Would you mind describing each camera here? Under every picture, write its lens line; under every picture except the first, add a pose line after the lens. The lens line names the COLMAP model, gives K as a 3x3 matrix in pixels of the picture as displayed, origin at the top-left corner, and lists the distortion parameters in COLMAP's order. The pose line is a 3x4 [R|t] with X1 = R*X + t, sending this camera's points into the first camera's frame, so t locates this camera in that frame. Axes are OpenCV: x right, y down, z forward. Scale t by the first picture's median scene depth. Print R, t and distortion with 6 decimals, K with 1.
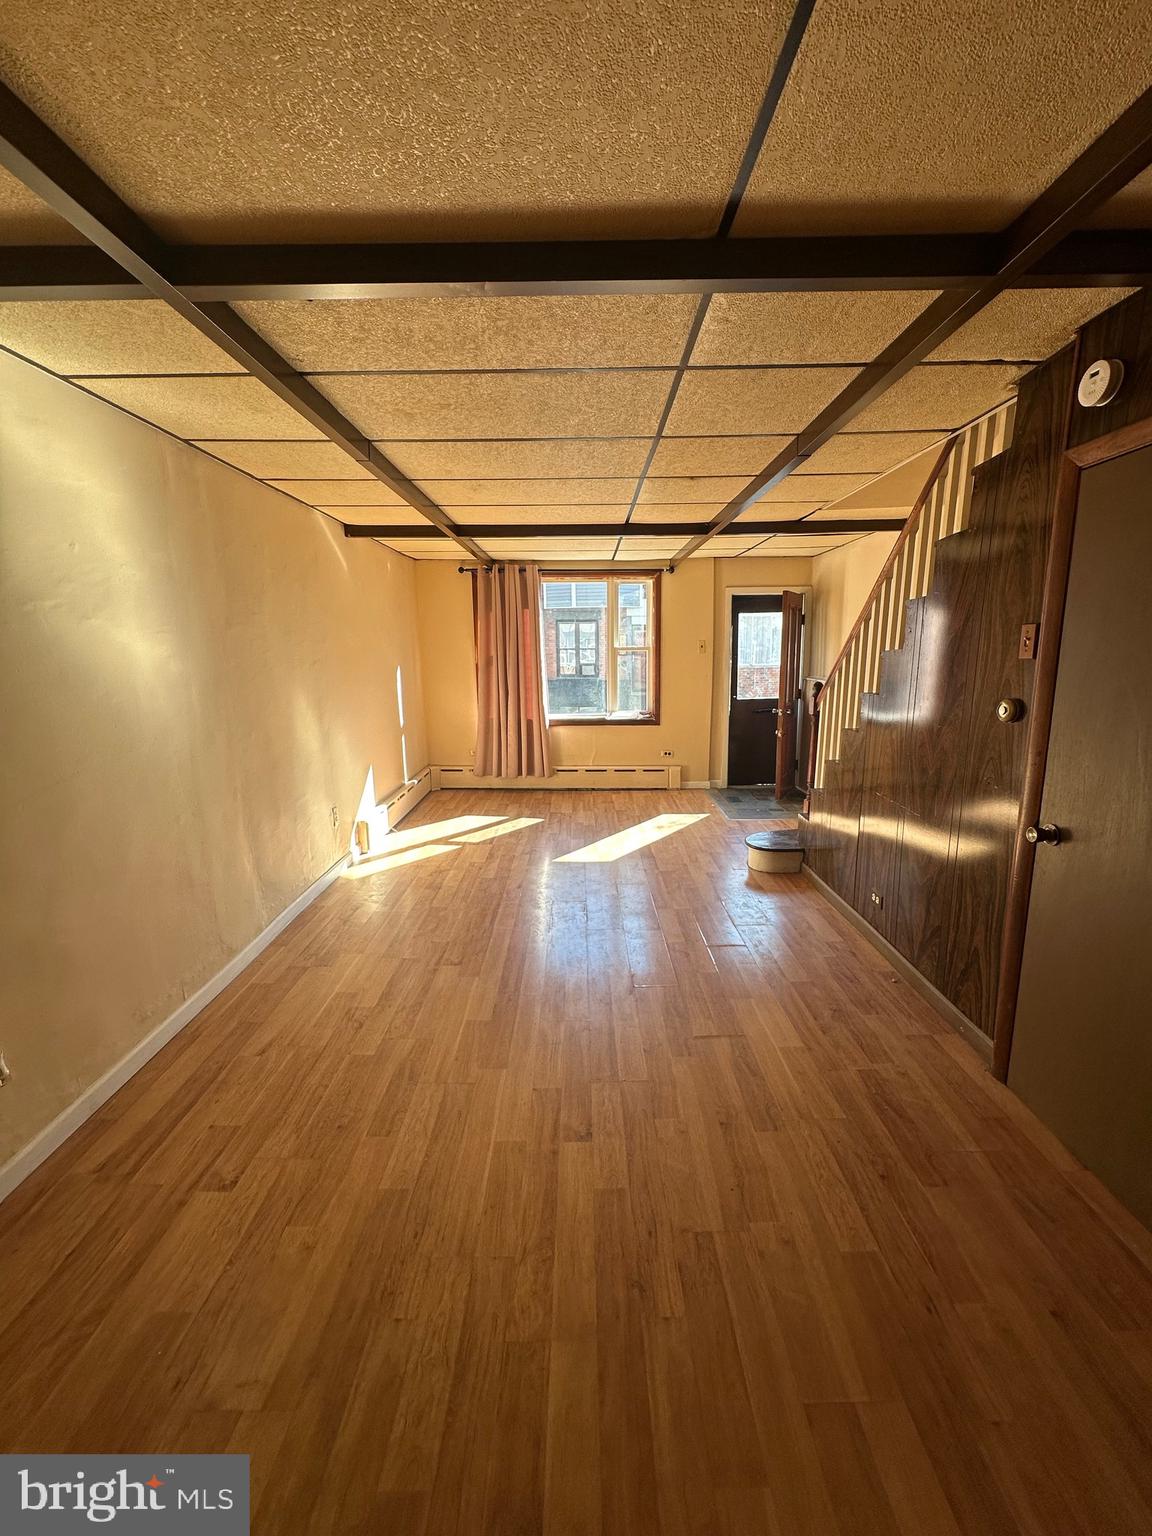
lens RADIAL K [[618.2, 0, 592.3], [0, 618.2, 773.2], [0, 0, 1]] dist [-0.001670, 0.001402]
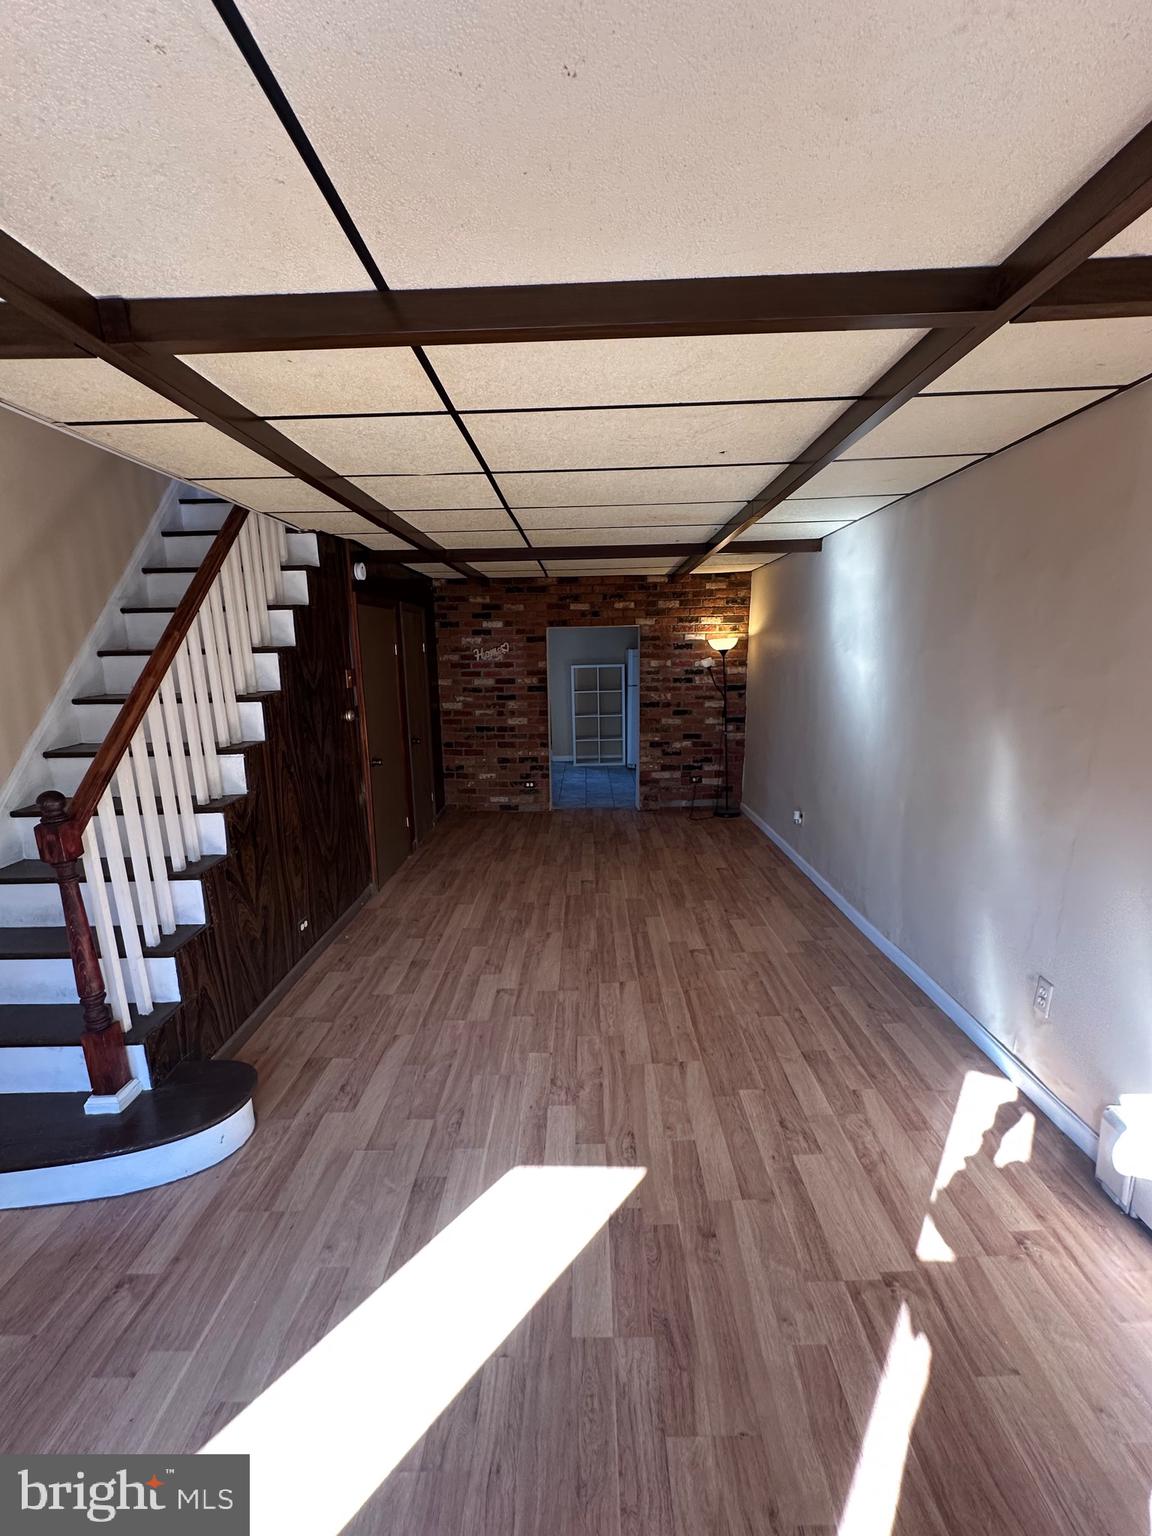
lens RADIAL K [[618.2, 0, 577.2], [0, 618.2, 769.1], [0, 0, 1]] dist [-0.001670, 0.001402]
pose [[-0.998901, 0.023442, 0.040594, -0.070651], [0.037159, 0.923889, 0.380853, -0.540254], [-0.028577, 0.381943, -0.923744, 2.350395]]
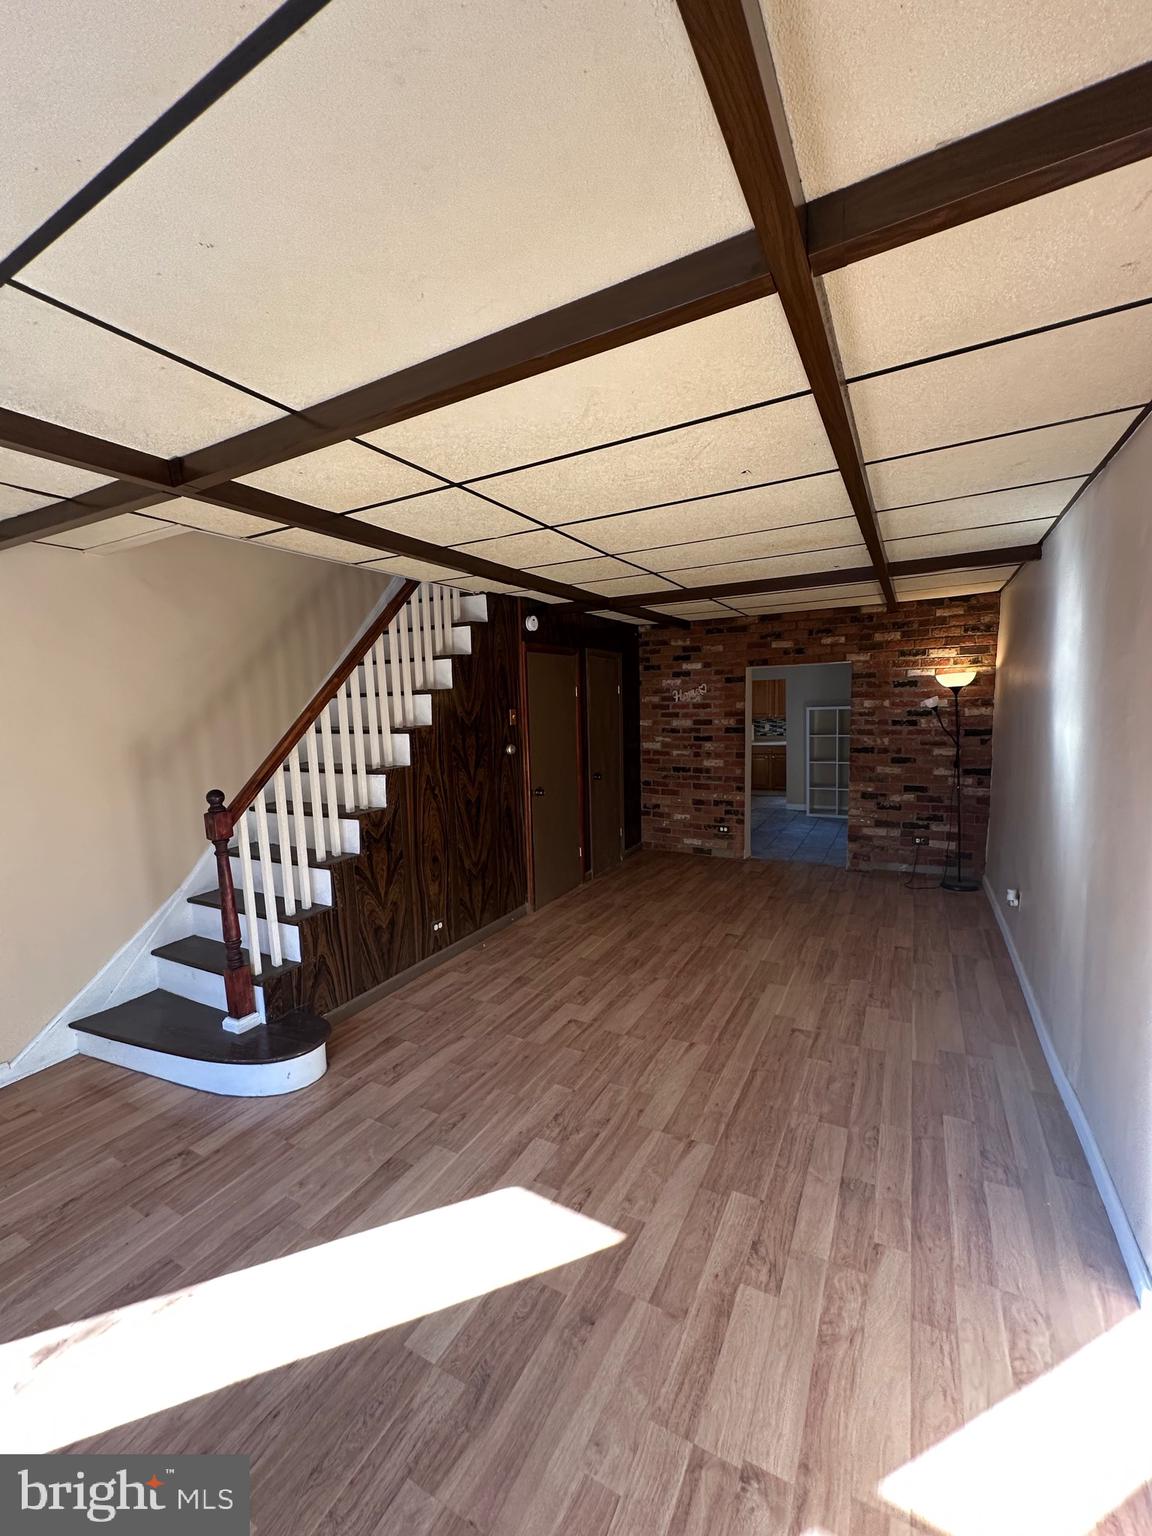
lens RADIAL K [[618.2, 0, 573.3], [0, 618.2, 767.6], [0, 0, 1]] dist [-0.001670, 0.001402]
pose [[-0.865299, -0.015242, 0.501024, -0.483523], [0.138397, 0.953420, 0.268025, -0.490572], [-0.481771, 0.301262, -0.822884, 2.256282]]
